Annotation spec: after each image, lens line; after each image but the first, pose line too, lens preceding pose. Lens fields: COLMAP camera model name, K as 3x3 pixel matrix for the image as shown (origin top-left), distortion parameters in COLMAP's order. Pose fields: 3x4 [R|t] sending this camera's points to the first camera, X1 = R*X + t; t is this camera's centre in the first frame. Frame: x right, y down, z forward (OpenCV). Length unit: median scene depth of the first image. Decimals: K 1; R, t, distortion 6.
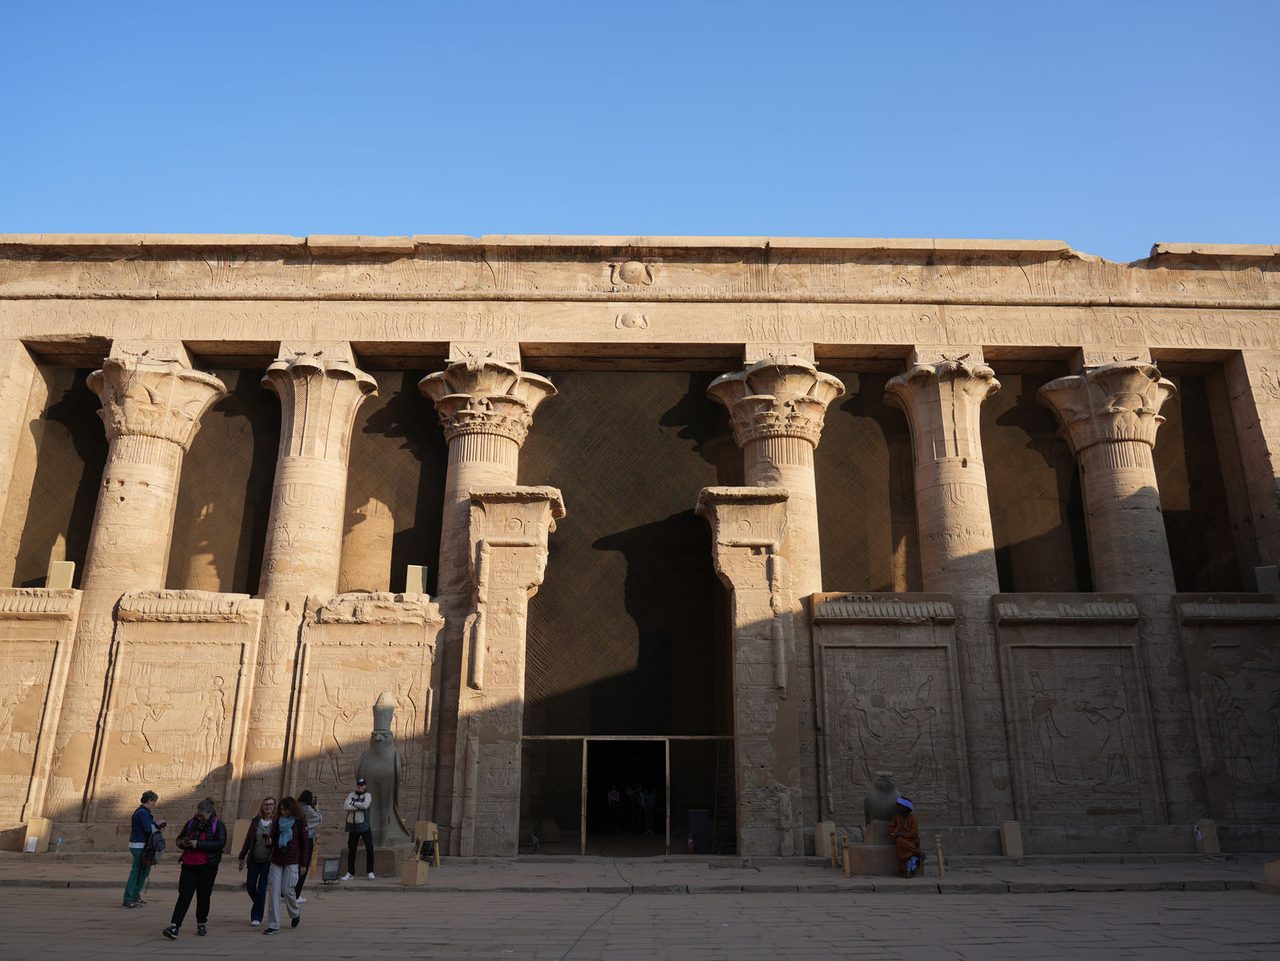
lens RADIAL K [[961.1, 0, 640.0], [0, 961.1, 480.5], [0, 0, 1]] dist [-0.030600, 0.009018]
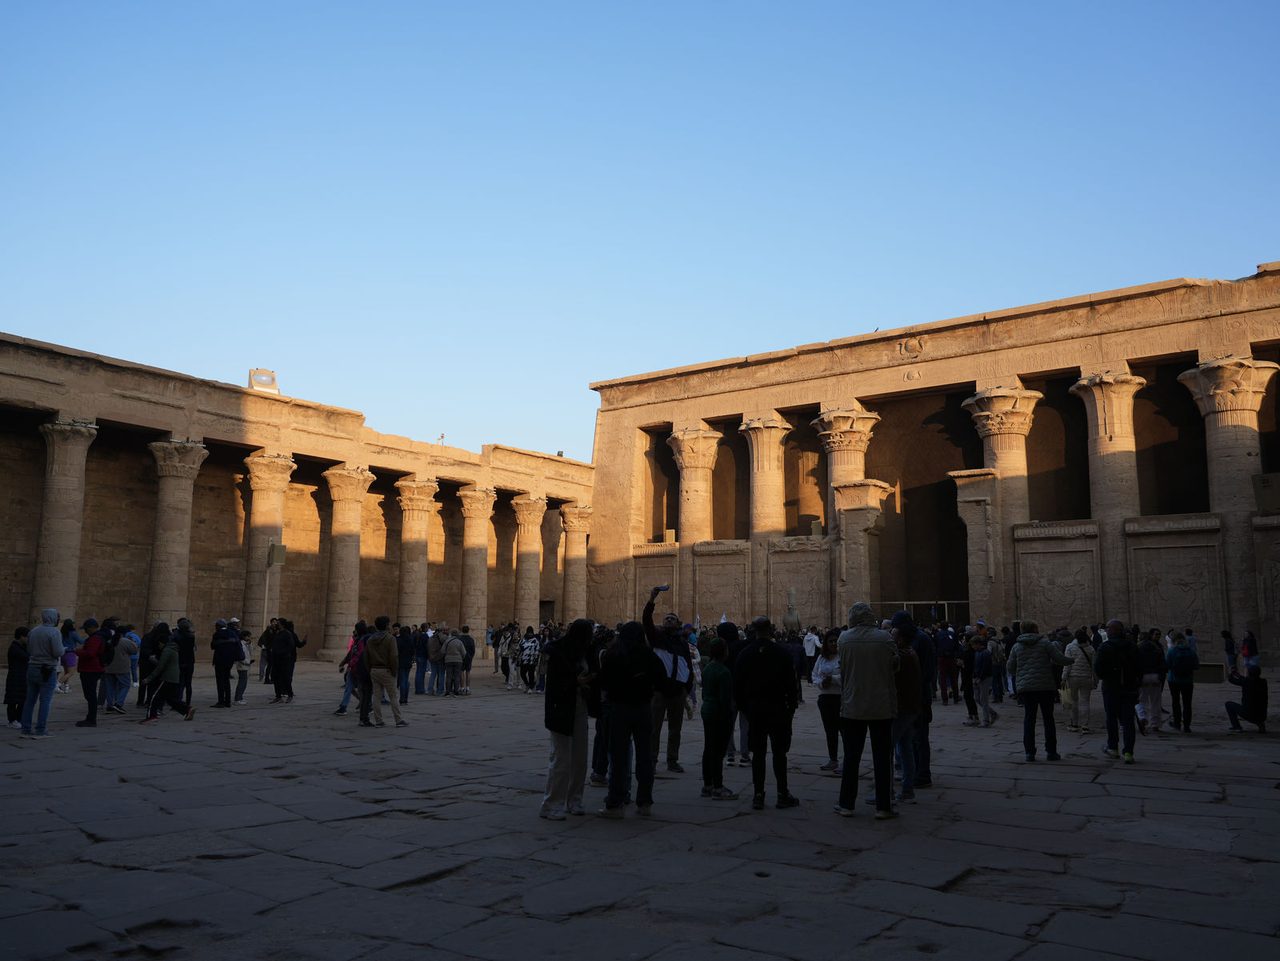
lens RADIAL K [[961.1, 0, 640.0], [0, 961.1, 480.5], [0, 0, 1]] dist [-0.030600, 0.009018]
pose [[0.803591, -0.086332, -0.588887, 0.645870], [0.176875, 0.979364, 0.097786, -0.250236], [0.568292, -0.182740, 0.802278, -0.791014]]
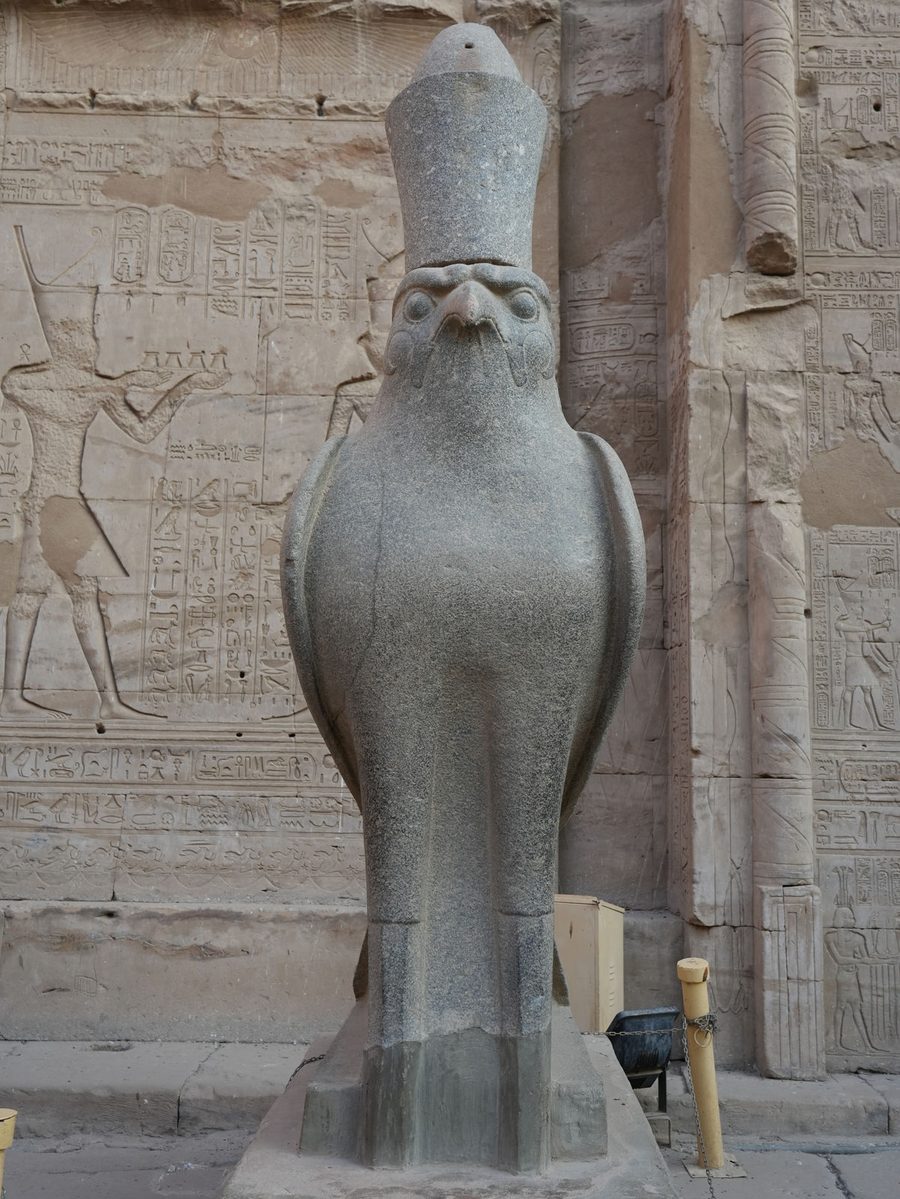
lens RADIAL K [[1190.6, 0, 450.0], [0, 1190.6, 599.5], [0, 0, 1]] dist [-0.002293, 0.005260]
pose [[0.999910, 0.013275, 0.001795, -0.213663], [-0.013382, 0.983828, 0.178613, 0.216610], [0.000605, -0.178621, 0.983918, 0.658456]]
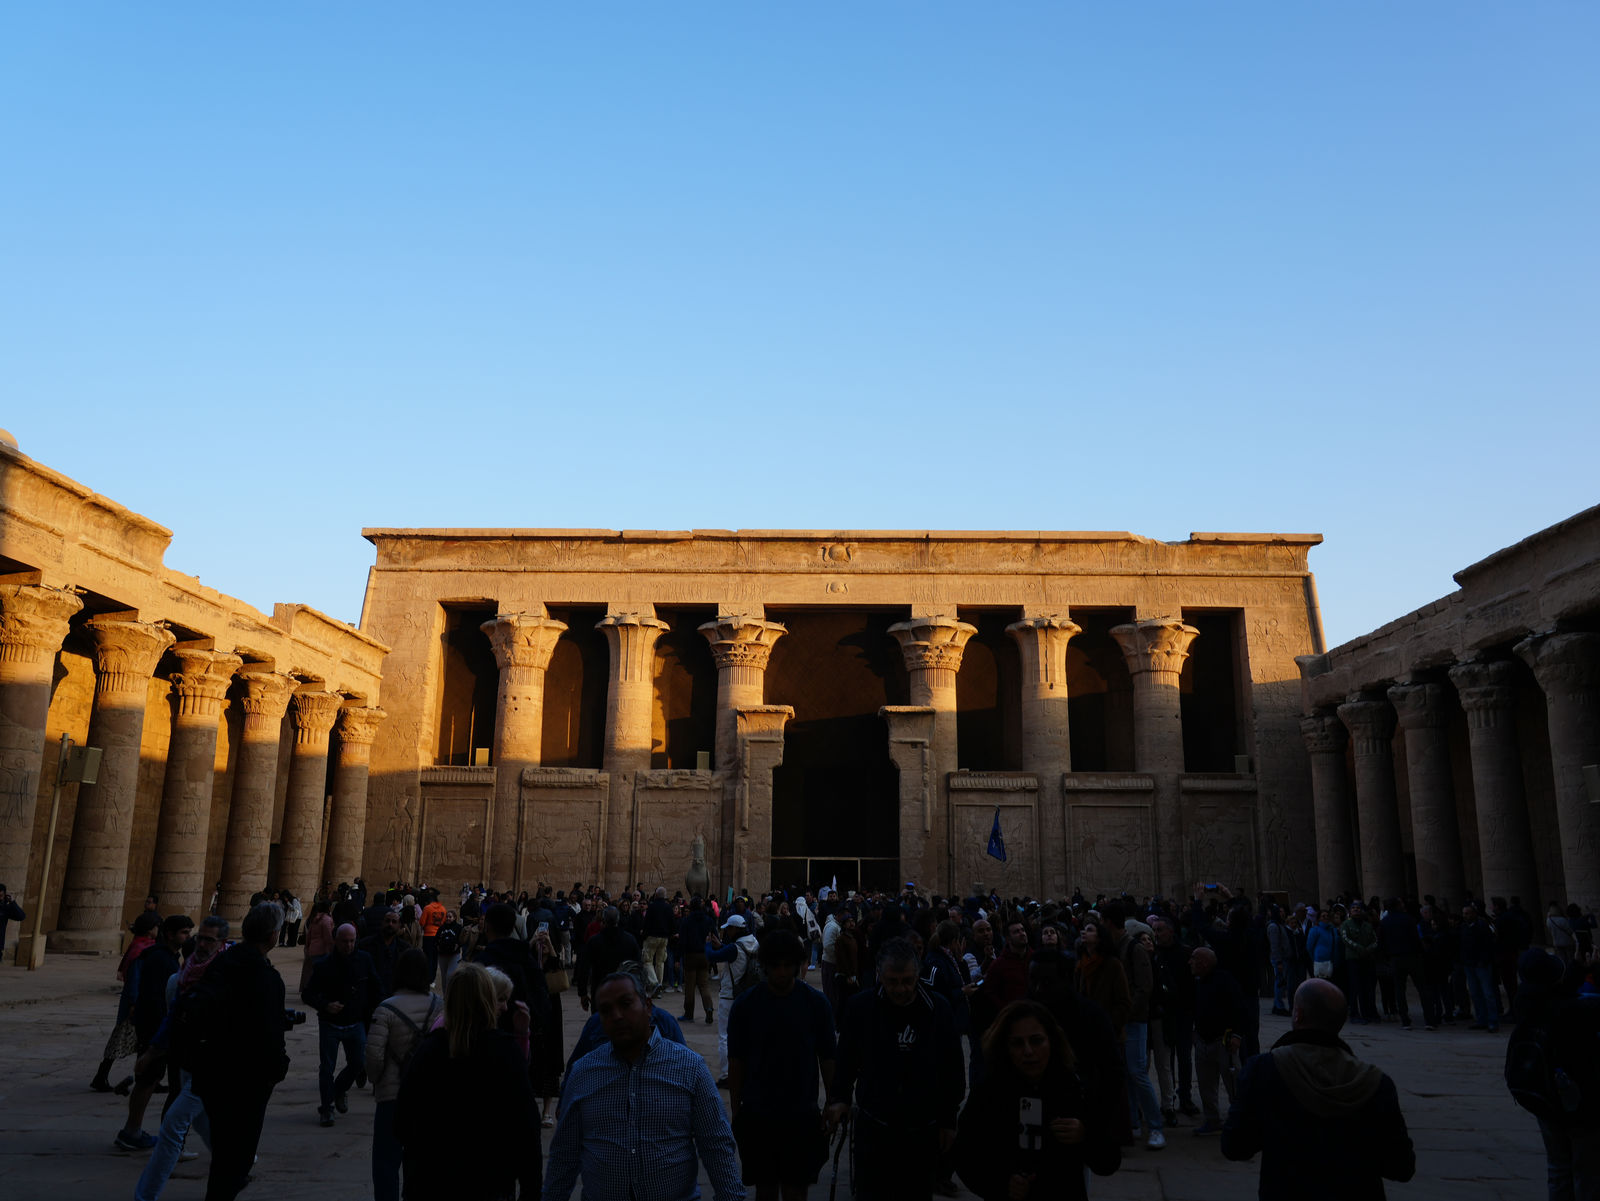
lens RADIAL K [[1201.3, 0, 800.0], [0, 1201.3, 600.5], [0, 0, 1]] dist [-0.030600, 0.009018]
pose [[0.999379, 0.000529, -0.035229, -0.000310], [0.002391, 0.996563, 0.082802, -0.317305], [0.035152, -0.082835, 0.995943, -0.935412]]
